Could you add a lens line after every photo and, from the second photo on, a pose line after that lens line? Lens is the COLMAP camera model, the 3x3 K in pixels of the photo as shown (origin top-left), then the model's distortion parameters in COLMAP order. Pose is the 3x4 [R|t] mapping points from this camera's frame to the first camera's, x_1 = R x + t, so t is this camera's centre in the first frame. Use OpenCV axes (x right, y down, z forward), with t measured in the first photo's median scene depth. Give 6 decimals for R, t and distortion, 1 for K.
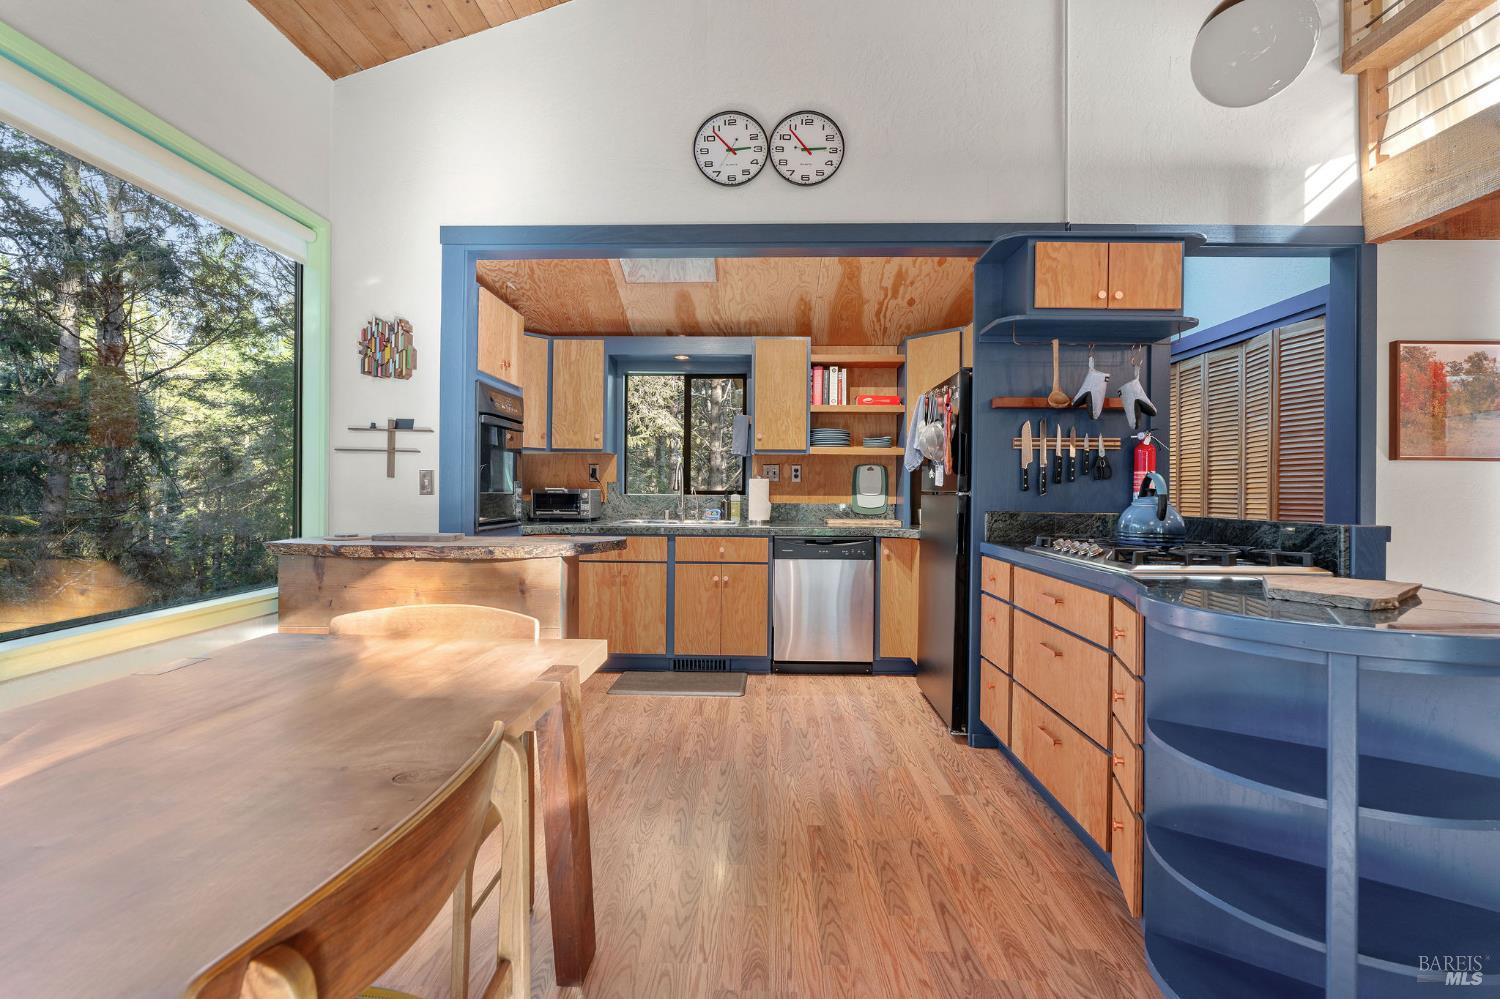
lens RADIAL K [[683.9, 0, 741.9], [0, 683.9, 489.2], [0, 0, 1]] dist [-0.001830, 0.000651]
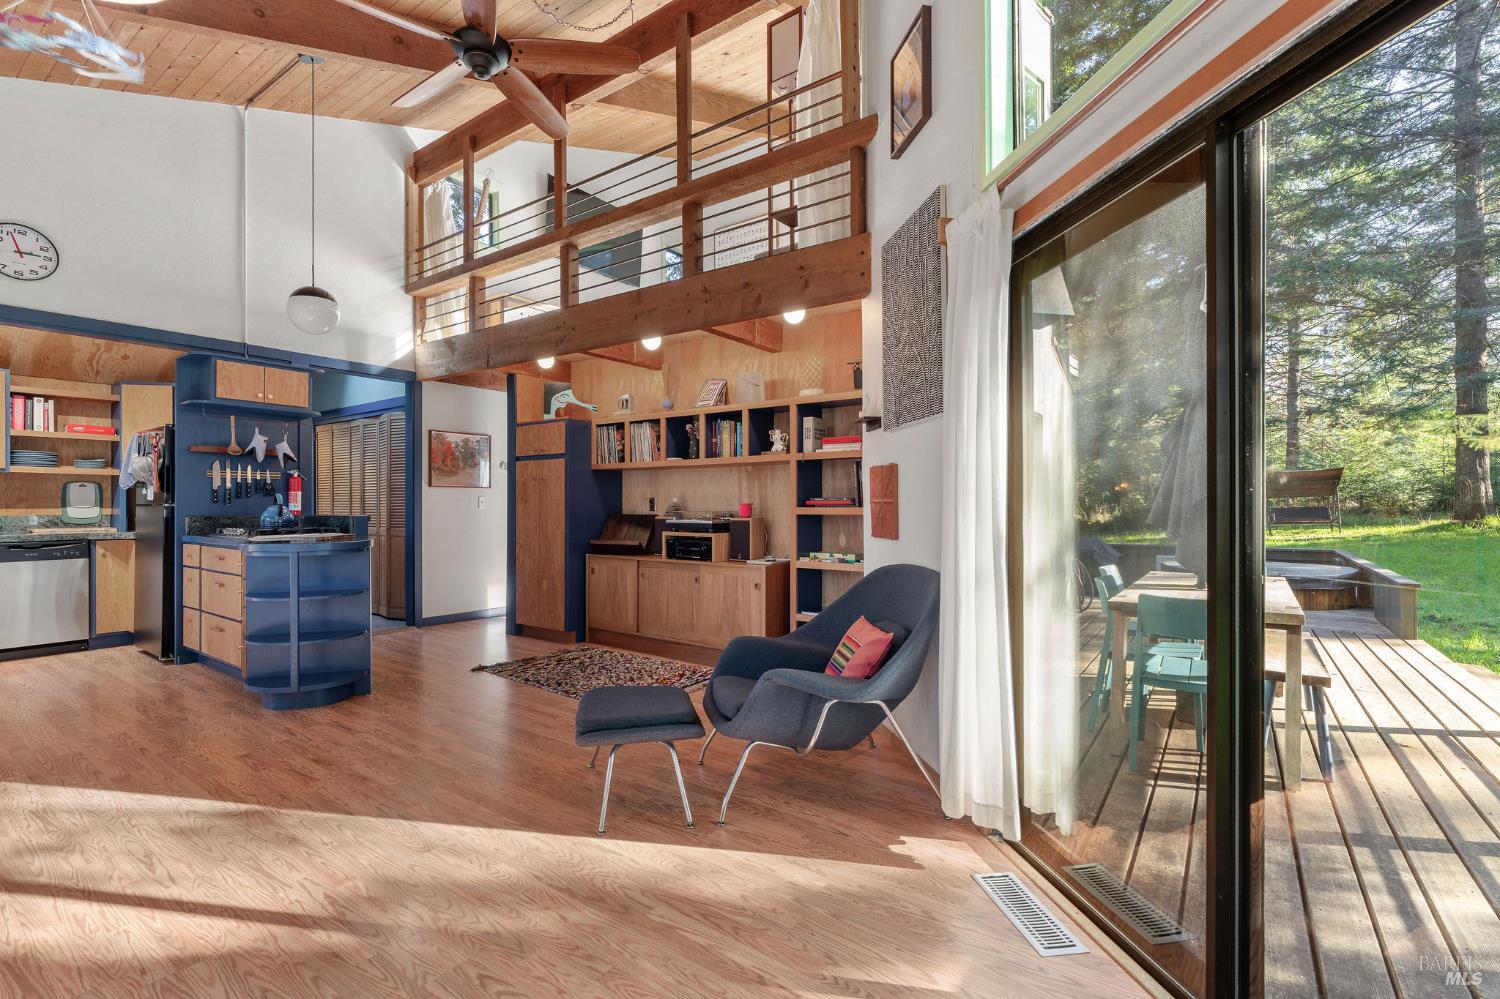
lens RADIAL K [[682.6, 0, 752.5], [0, 682.6, 505.2], [0, 0, 1]] dist [-0.002078, 0.000328]
pose [[0.560887, -0.009461, 0.827838, -0.159947], [0.004663, 0.999955, 0.008269, 0.000323], [-0.827879, -0.000777, 0.560906, -0.721146]]
